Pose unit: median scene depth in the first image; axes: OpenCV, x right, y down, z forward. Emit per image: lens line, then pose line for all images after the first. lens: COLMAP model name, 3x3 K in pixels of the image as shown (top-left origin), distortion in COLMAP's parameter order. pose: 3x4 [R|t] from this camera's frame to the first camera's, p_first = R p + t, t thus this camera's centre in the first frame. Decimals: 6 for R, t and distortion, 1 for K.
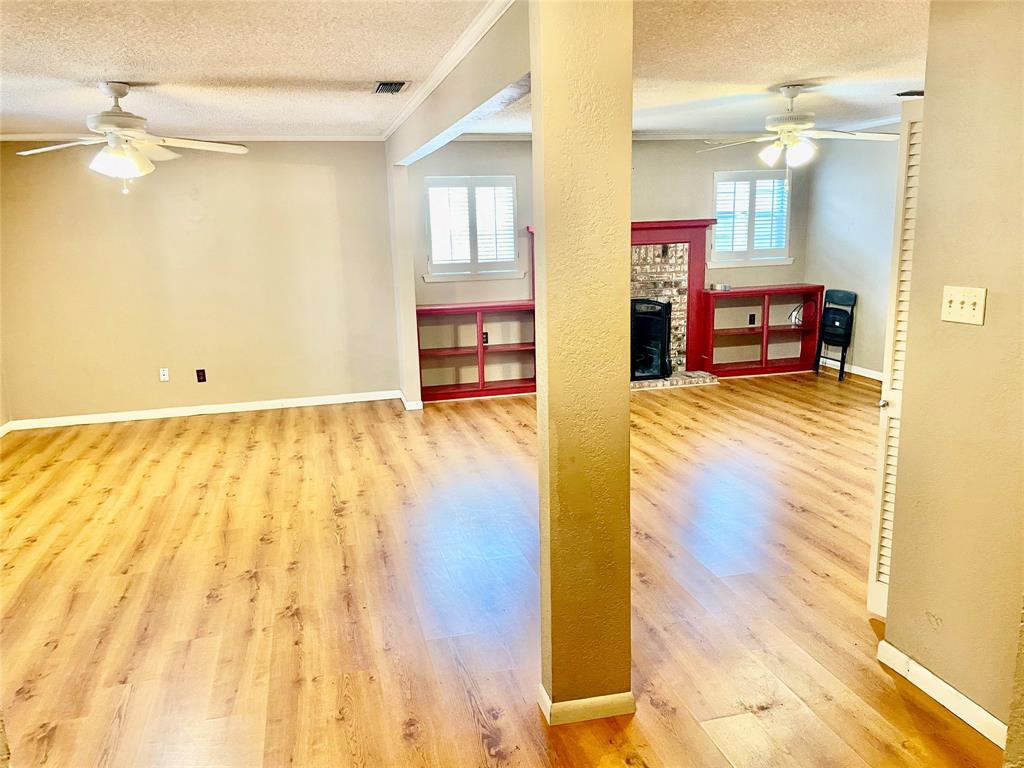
lens RADIAL K [[781.1, 0, 512.1], [0, 781.1, 382.0], [0, 0, 1]] dist [0.060600, -0.049353]
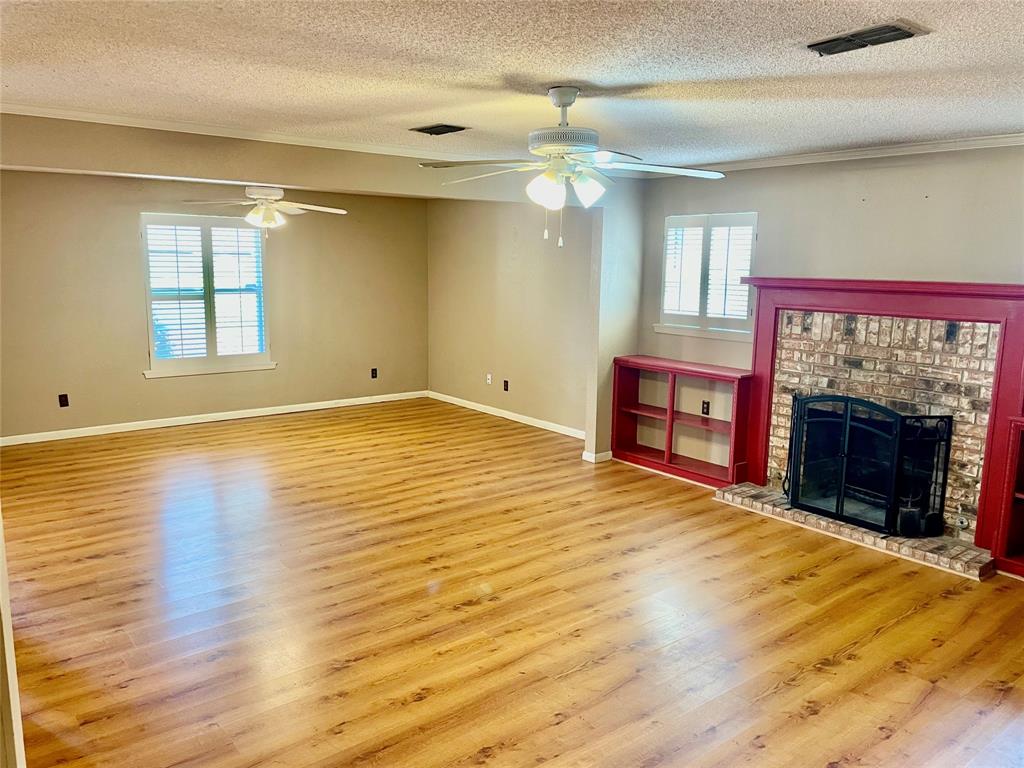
lens RADIAL K [[781.1, 0, 506.5], [0, 781.1, 378.0], [0, 0, 1]] dist [0.060600, -0.049353]
pose [[0.400469, 0.175135, -0.899418, 0.732000], [-0.207129, 0.973460, 0.097328, -0.146861], [0.892593, 0.147319, 0.426116, 0.539464]]
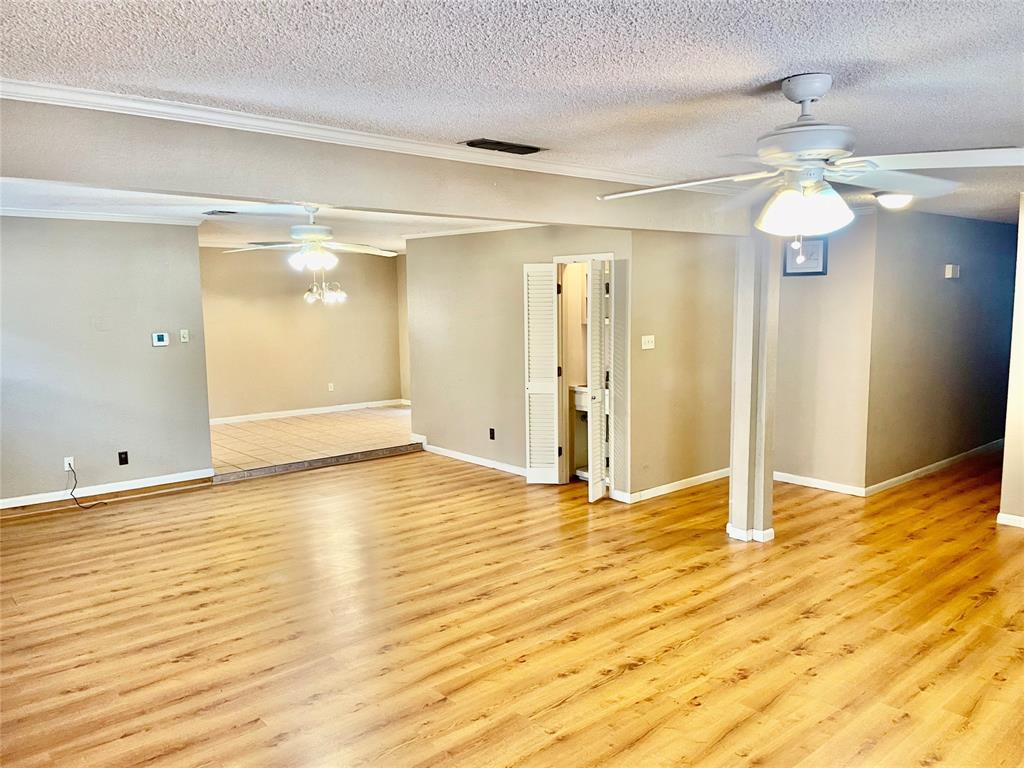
lens RADIAL K [[781.1, 0, 522.3], [0, 781.1, 382.5], [0, 0, 1]] dist [0.060600, -0.049353]
pose [[-0.451374, -0.070452, 0.889549, -0.618566], [0.198469, 0.963982, 0.177054, -0.200513], [-0.869984, 0.256466, -0.421134, 0.970885]]
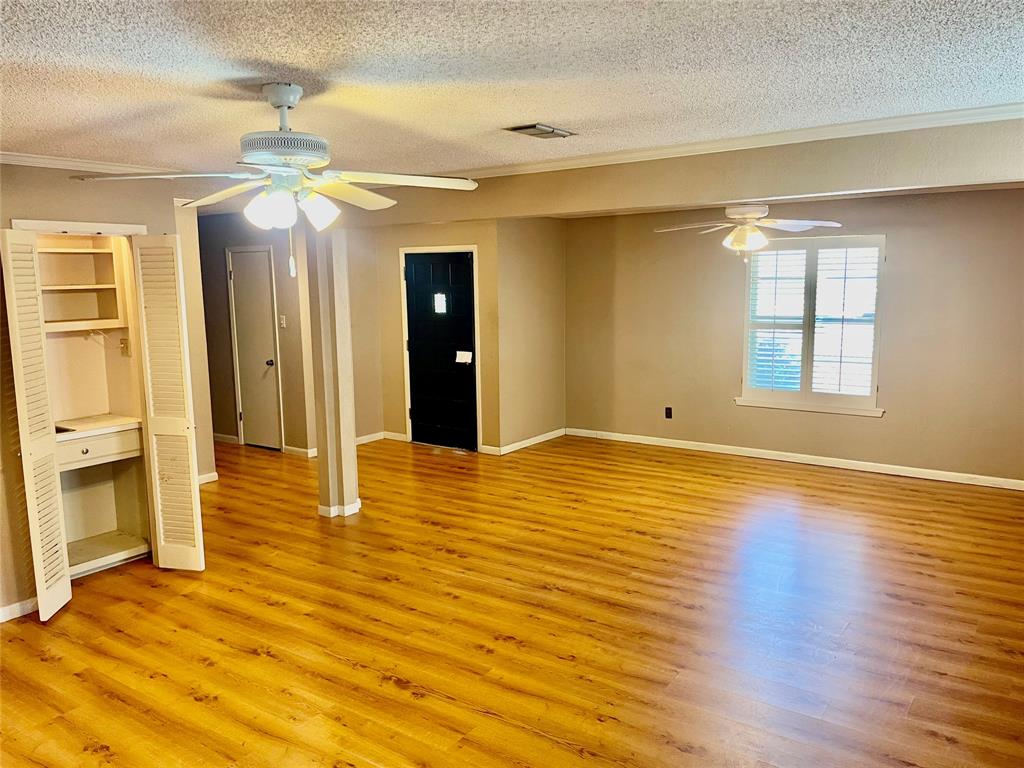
lens RADIAL K [[781.1, 0, 516.8], [0, 781.1, 391.4], [0, 0, 1]] dist [0.060600, -0.049353]
pose [[-0.758215, 0.132286, -0.638443, 0.457354], [-0.097113, 0.945365, 0.311213, -0.273255], [0.644731, 0.297968, -0.703944, 1.171189]]
